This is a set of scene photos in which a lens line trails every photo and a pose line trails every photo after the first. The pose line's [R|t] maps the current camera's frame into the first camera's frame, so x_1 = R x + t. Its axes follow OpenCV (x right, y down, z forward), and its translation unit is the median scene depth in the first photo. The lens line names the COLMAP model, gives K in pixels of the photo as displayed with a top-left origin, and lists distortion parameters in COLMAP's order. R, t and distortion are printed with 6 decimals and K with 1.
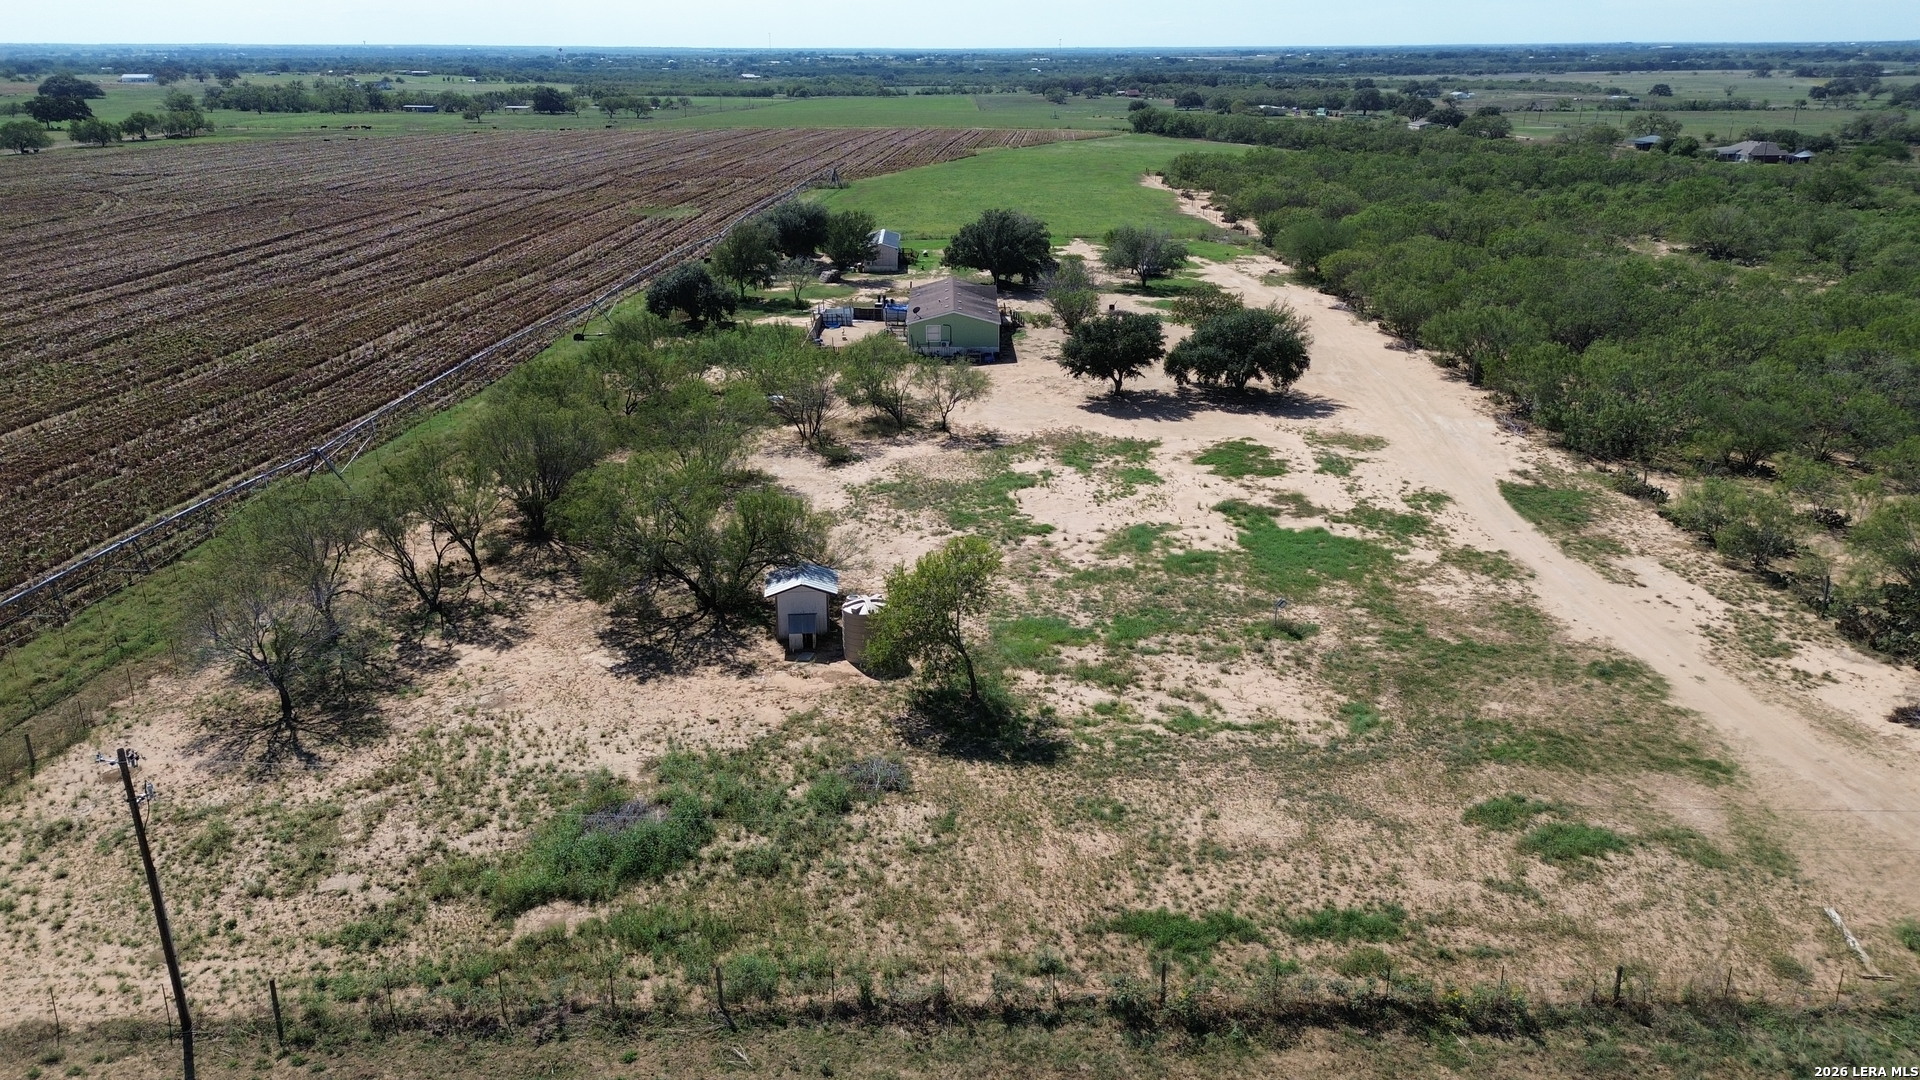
lens RADIAL K [[1363.0, 0, 947.0], [0, 1363.0, 543.2], [0, 0, 1]] dist [0.056812, -0.029789]
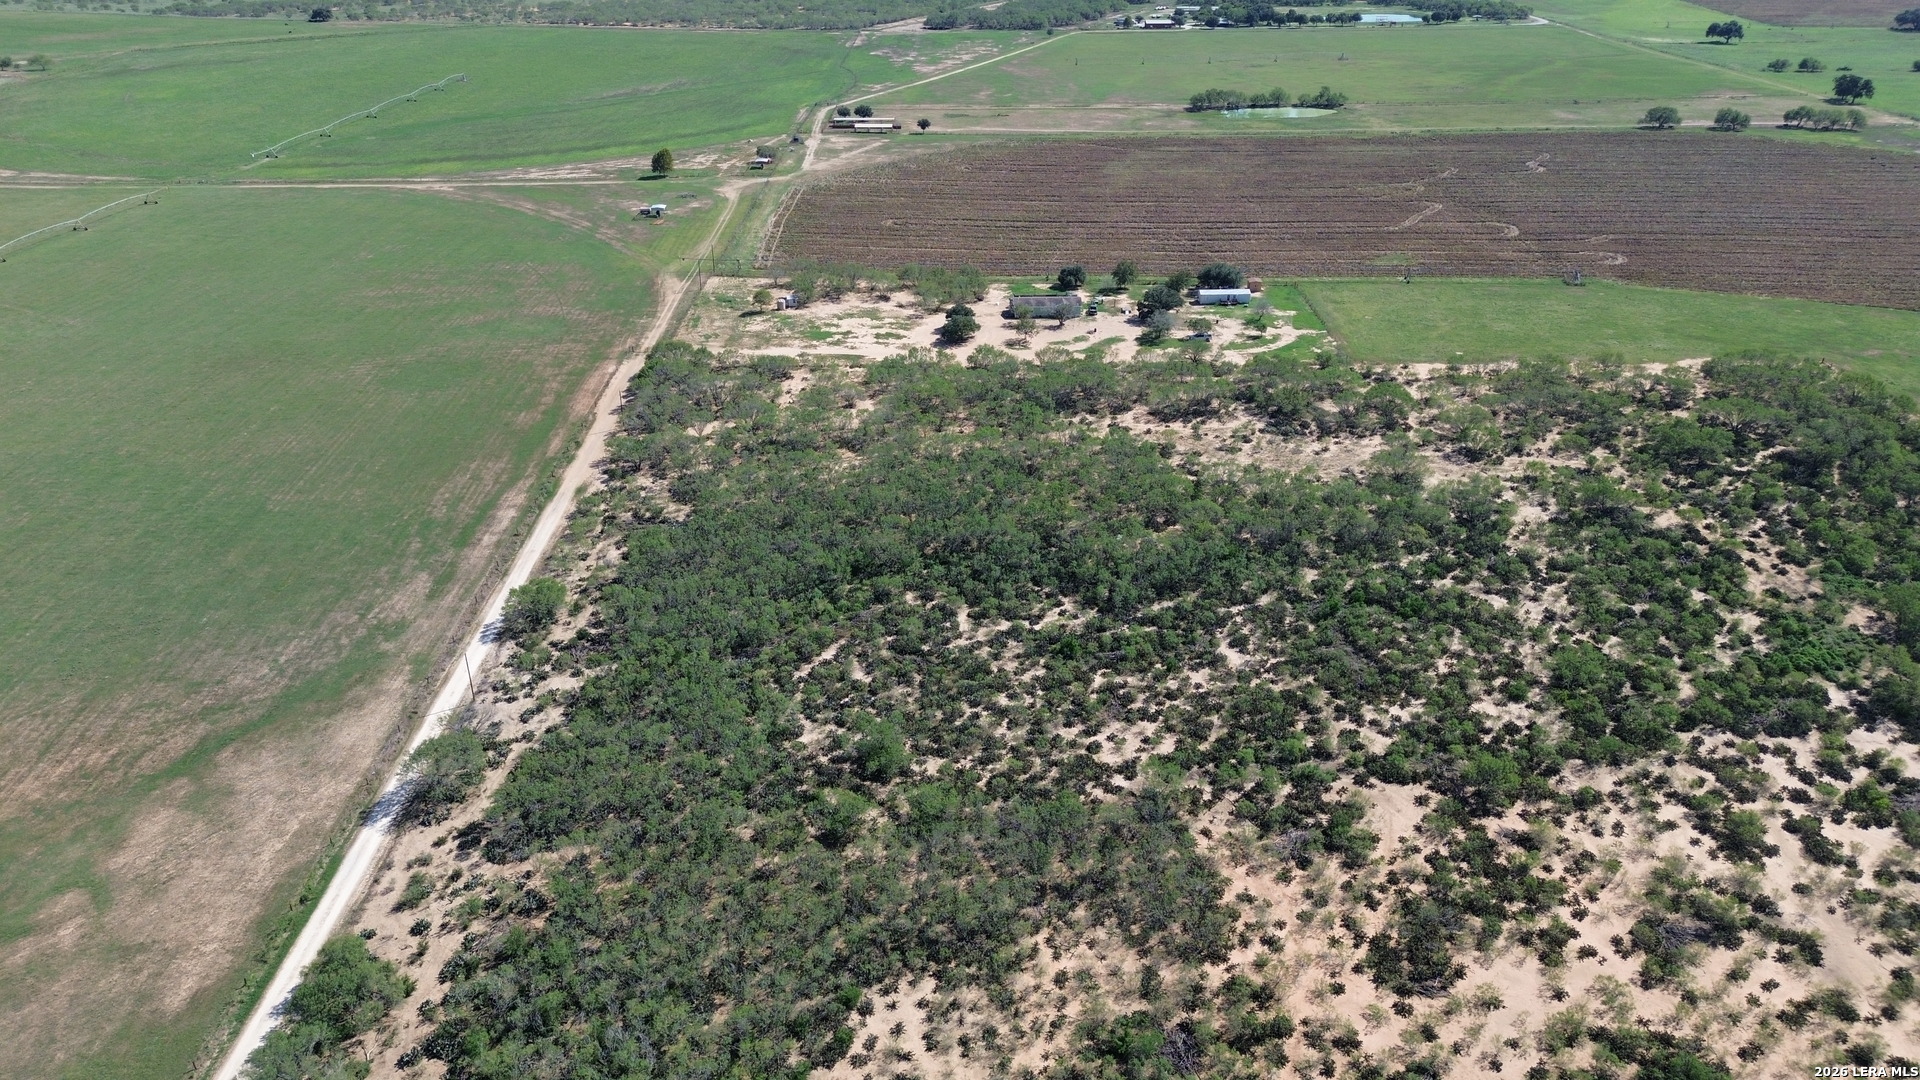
lens RADIAL K [[1363.0, 0, 970.4], [0, 1363.0, 542.1], [0, 0, 1]] dist [0.056812, -0.029789]
pose [[0.013207, 0.469643, -0.882758, 4.617013], [-0.339268, 0.832569, 0.437866, -1.590970], [0.940597, 0.293708, 0.170330, 0.842294]]
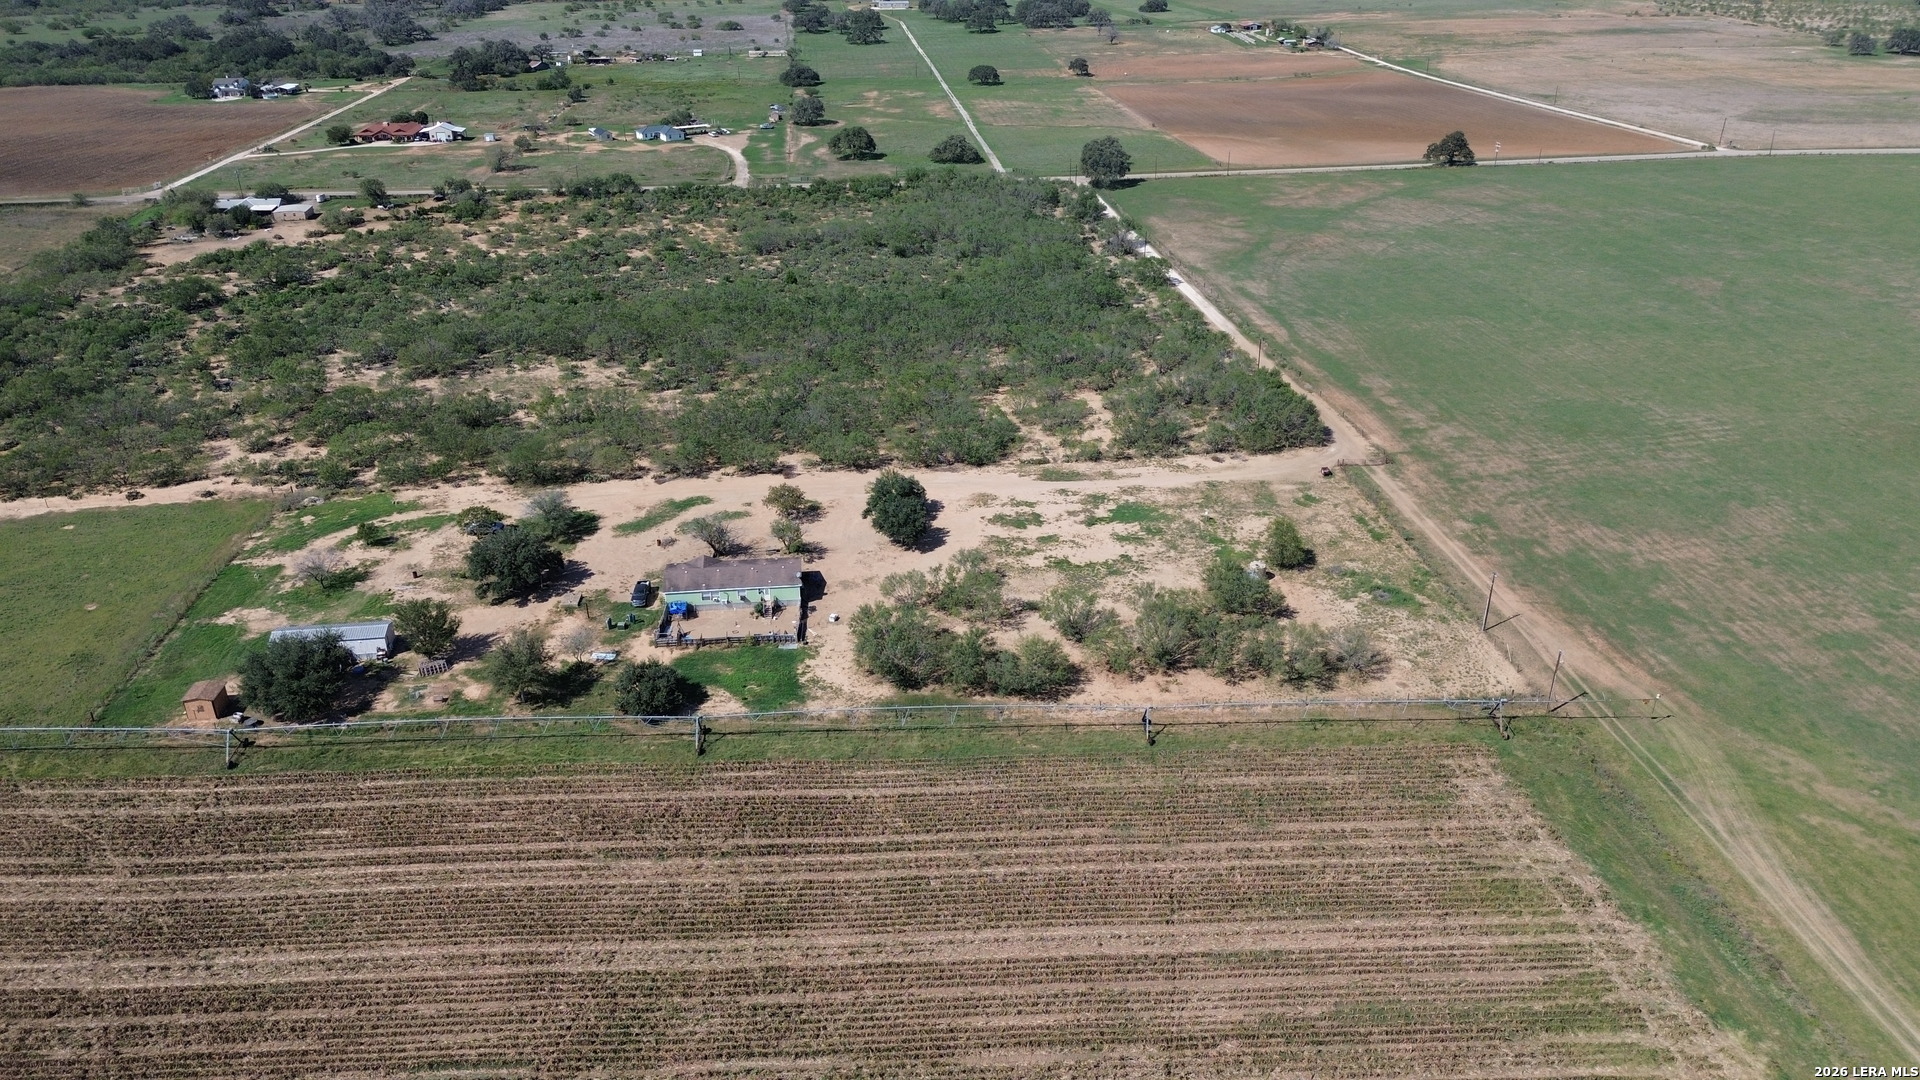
lens RADIAL K [[1363.0, 0, 957.3], [0, 1363.0, 536.4], [0, 0, 1]] dist [0.056812, -0.029789]
pose [[-0.111496, -0.429257, 0.896274, -2.162275], [0.340626, 0.830755, 0.440251, -1.269425], [-0.933564, 0.354380, 0.053590, 1.140601]]
